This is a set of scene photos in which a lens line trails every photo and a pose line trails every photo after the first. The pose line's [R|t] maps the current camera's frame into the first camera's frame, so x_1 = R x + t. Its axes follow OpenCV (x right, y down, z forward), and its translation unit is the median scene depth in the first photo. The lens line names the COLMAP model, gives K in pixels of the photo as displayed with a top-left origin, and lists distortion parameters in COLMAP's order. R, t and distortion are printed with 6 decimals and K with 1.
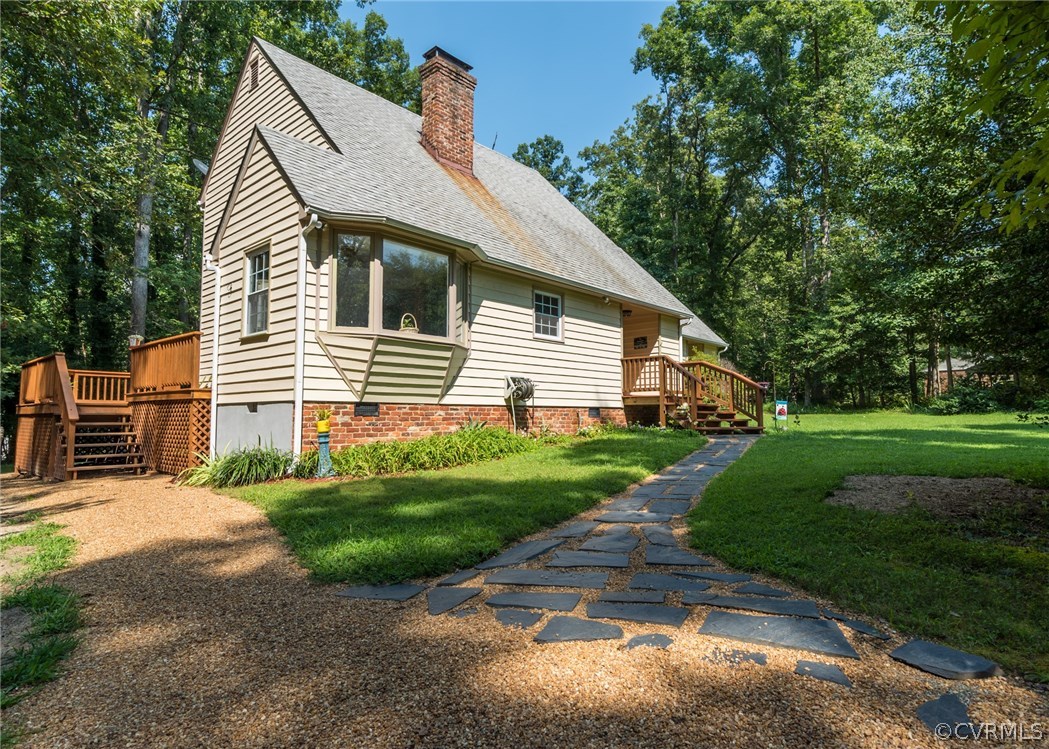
lens RADIAL K [[573.1, 0, 544.6], [0, 573.1, 377.4], [0, 0, 1]] dist [-0.021097, 0.012397]
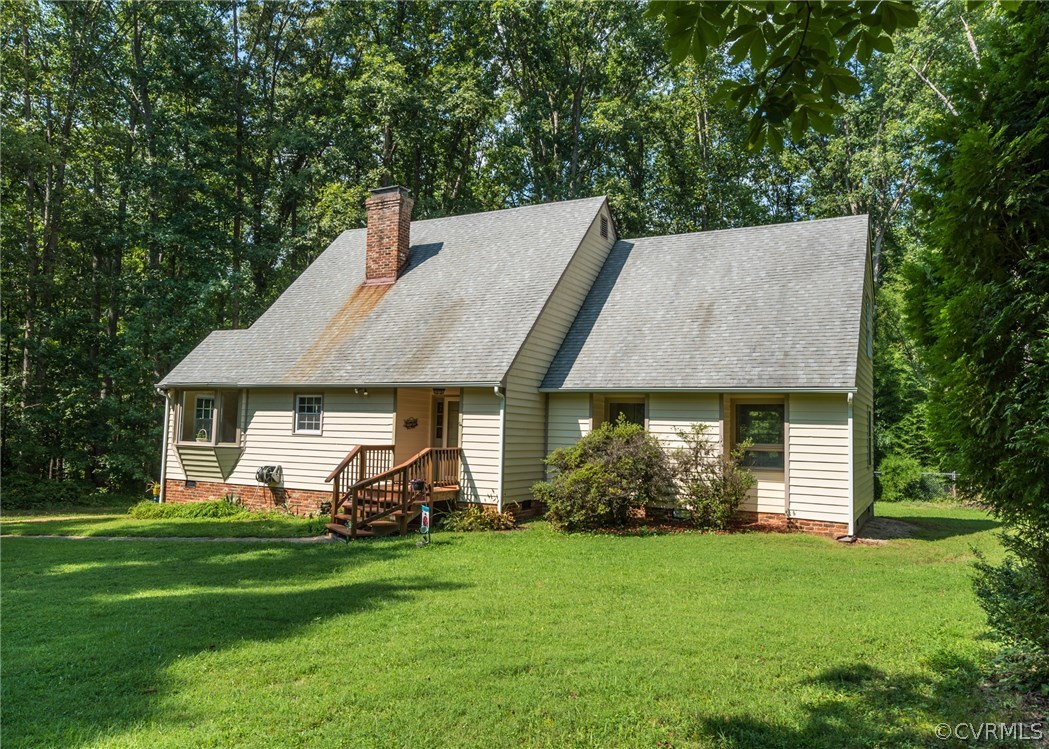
lens RADIAL K [[770.4, 0, 524.5], [0, 770.4, 374.5], [0, 0, 1]] dist [-0.000535, -0.000630]
pose [[0.225588, -0.071045, -0.971629, 1.644874], [0.036989, 0.997243, -0.064330, -0.067212], [0.973520, -0.021428, 0.227594, 1.040402]]
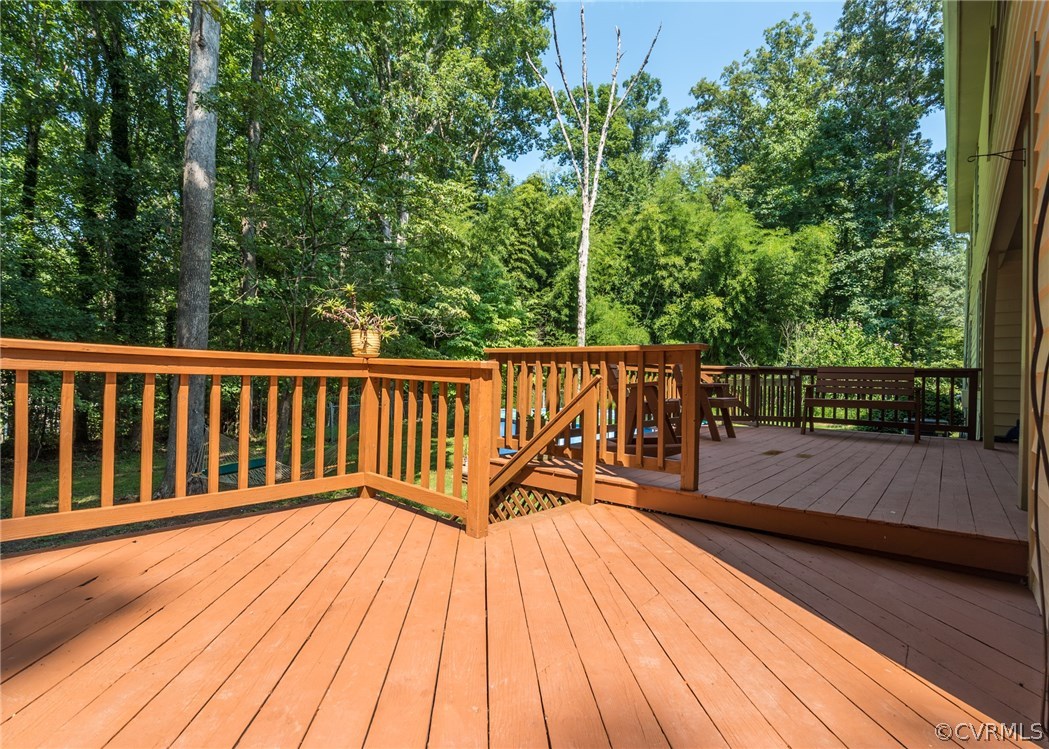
lens RADIAL K [[504.6, 0, 537.4], [0, 504.6, 374.2], [0, 0, 1]] dist [-0.002335, 0.000569]
pose [[0.999481, 0.026913, 0.017723, -0.771948], [-0.027923, 0.997843, 0.059409, -0.018216], [-0.016086, -0.059873, 0.998076, 0.994855]]
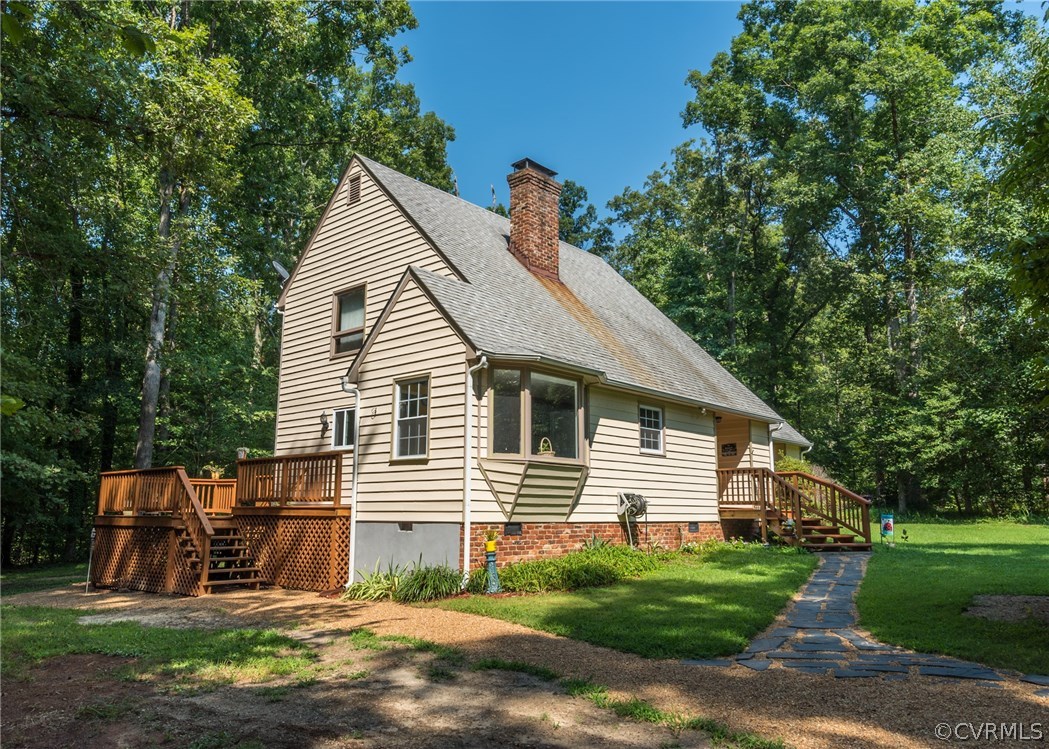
lens RADIAL K [[746.7, 0, 524.5], [0, 746.7, 374.5], [0, 0, 1]] dist [-0.005136, -0.001715]
pose [[0.999823, 0.003850, -0.018435, -0.185190], [-0.005989, 0.993065, -0.117417, -0.047171], [0.017855, 0.117507, 0.992912, -0.298286]]
